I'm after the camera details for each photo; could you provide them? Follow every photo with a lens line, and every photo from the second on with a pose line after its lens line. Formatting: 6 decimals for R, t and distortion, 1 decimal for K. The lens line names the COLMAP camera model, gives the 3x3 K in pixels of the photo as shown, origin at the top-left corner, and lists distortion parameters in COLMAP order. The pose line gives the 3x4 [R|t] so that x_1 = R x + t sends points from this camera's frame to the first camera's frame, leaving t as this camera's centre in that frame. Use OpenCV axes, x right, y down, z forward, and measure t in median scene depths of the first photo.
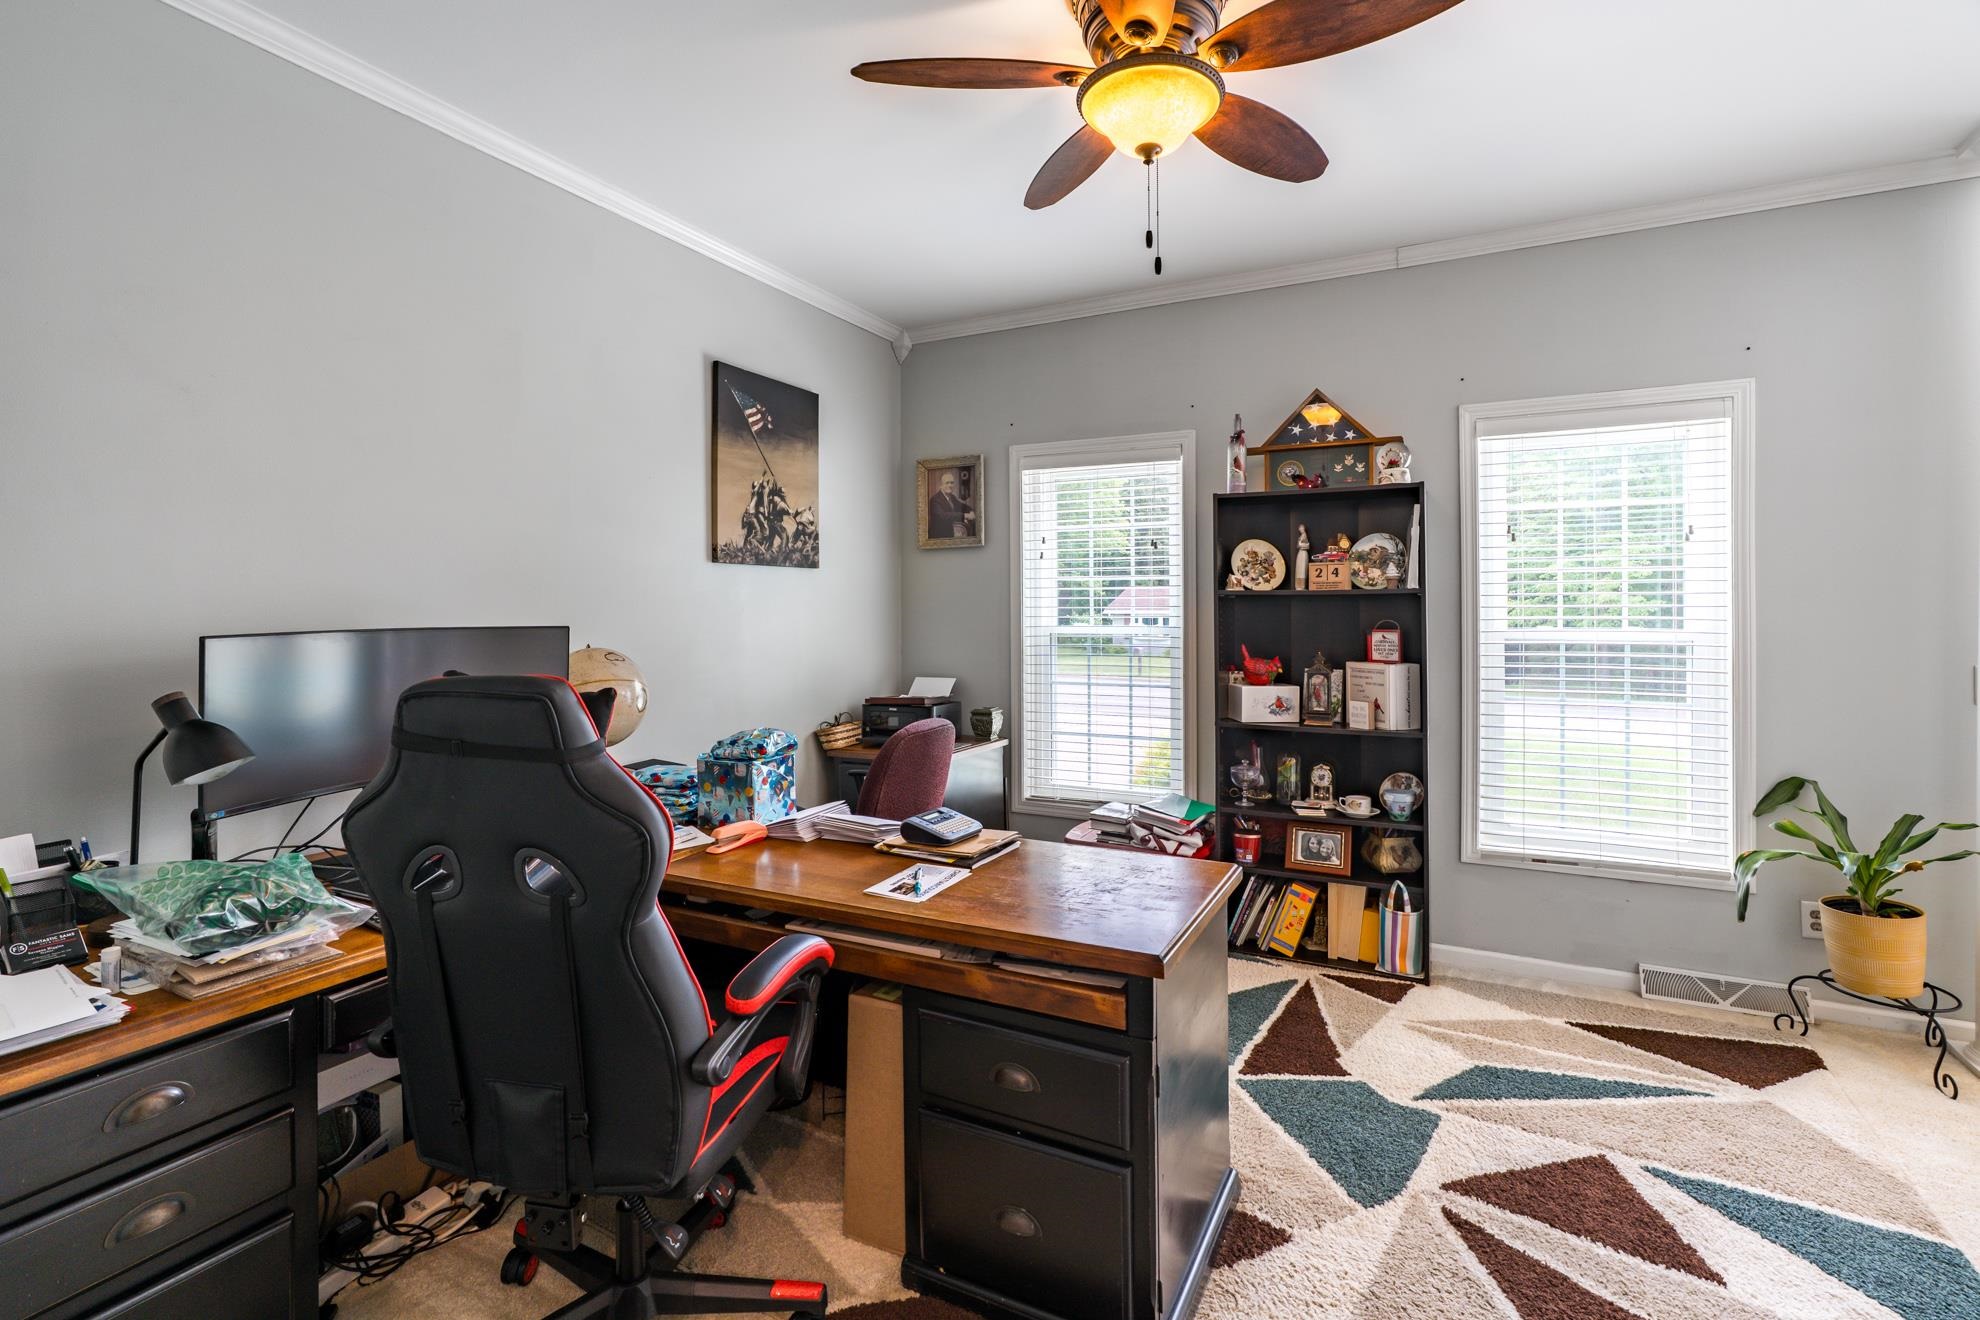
lens RADIAL K [[896.0, 0, 1028.1], [0, 896.0, 614.4], [0, 0, 1]] dist [-0.001551, -0.000173]
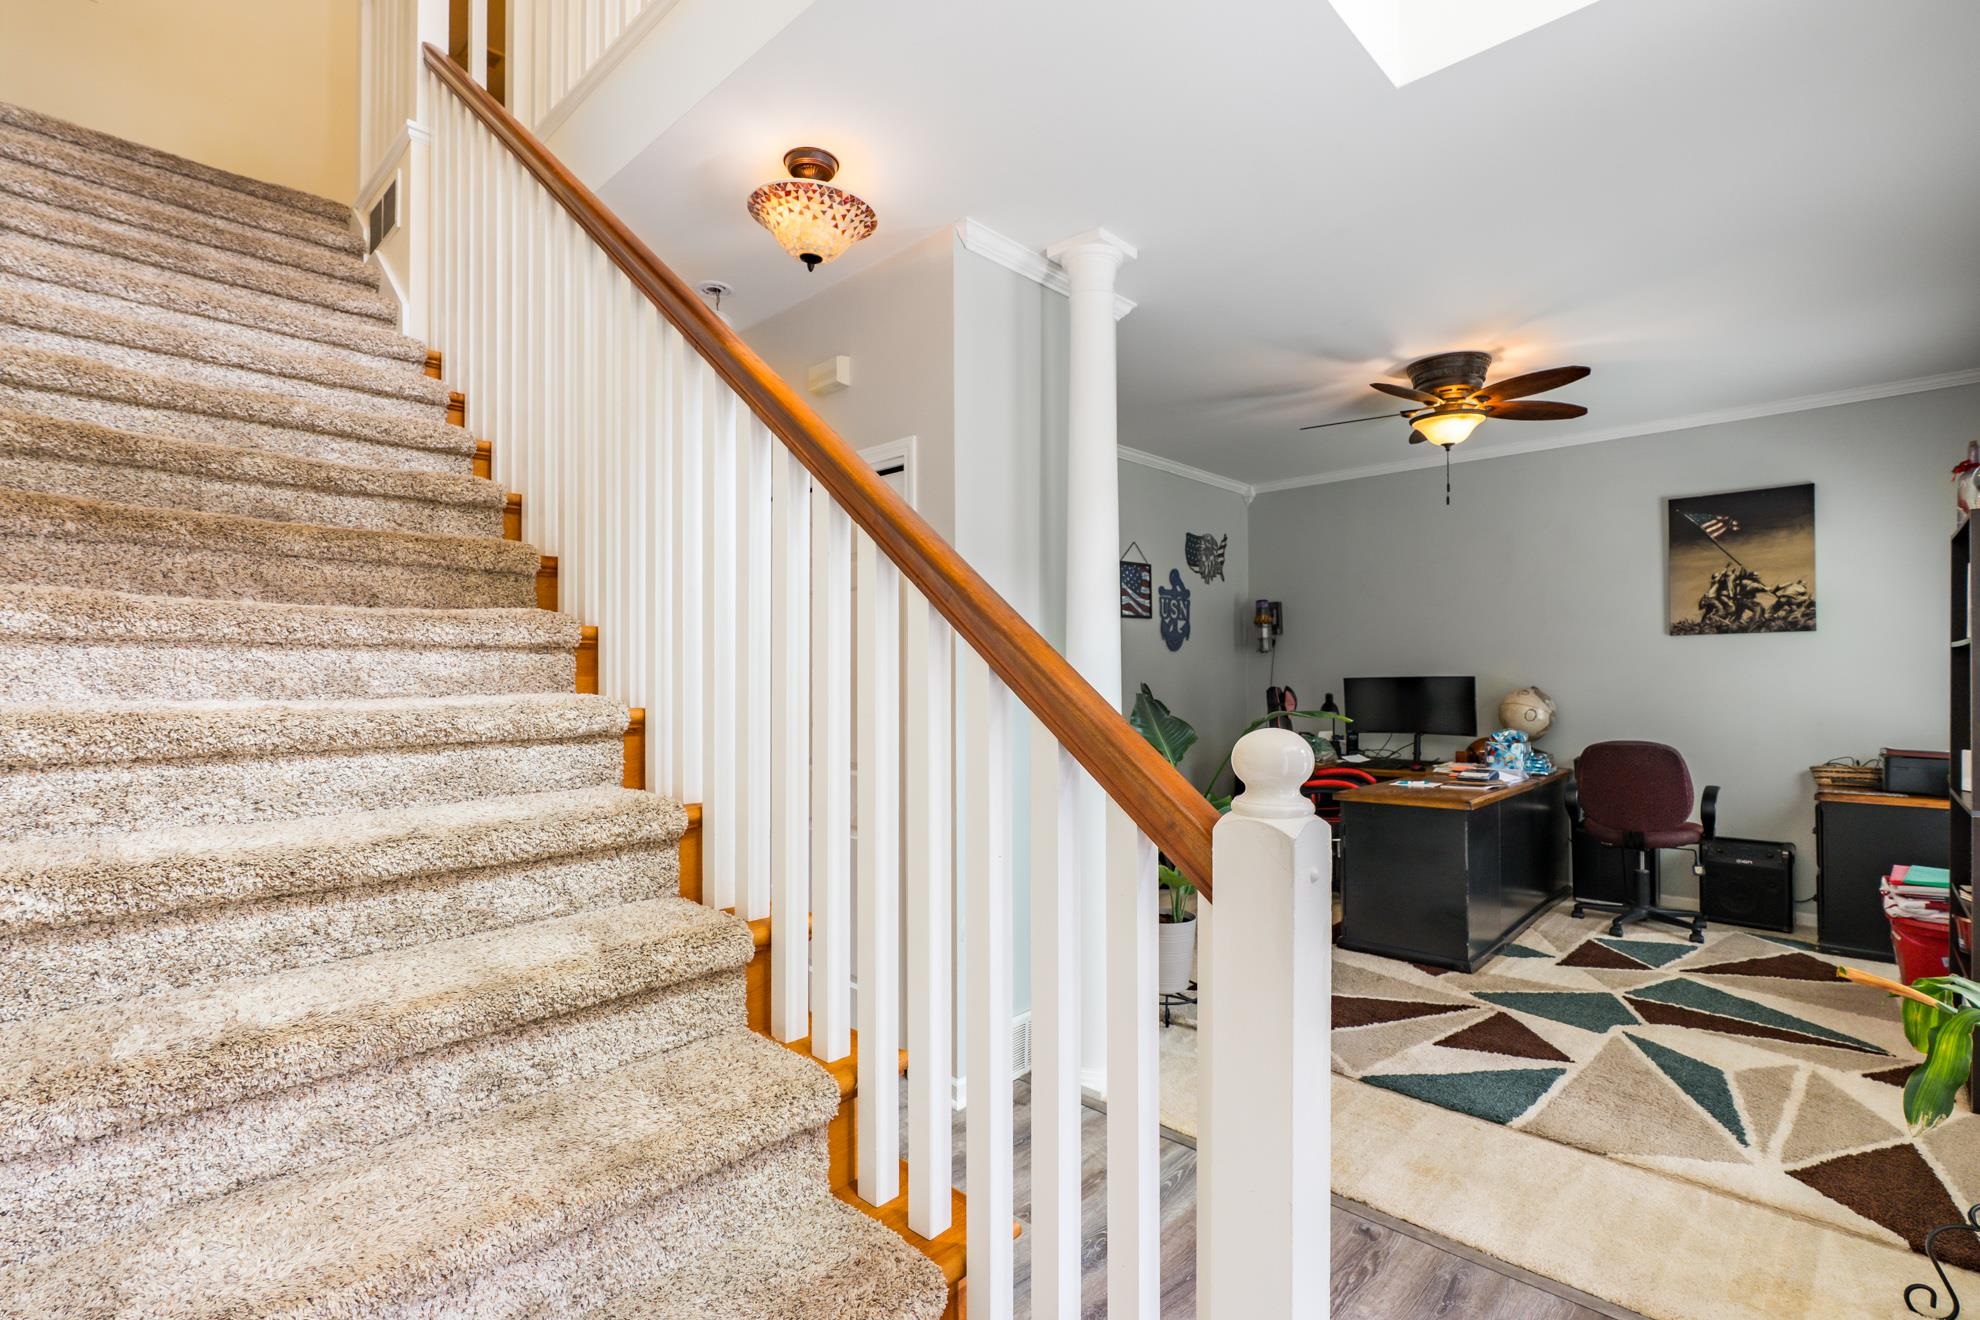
lens RADIAL K [[898.1, 0, 953.5], [0, 898.1, 676.9], [0, 0, 1]] dist [-0.014426, 0.000865]
pose [[-0.319326, 0.003536, -0.947638, 1.354495], [-0.000042, 0.999993, 0.003745, 0.005627], [0.947645, 0.001236, -0.319324, 0.323075]]
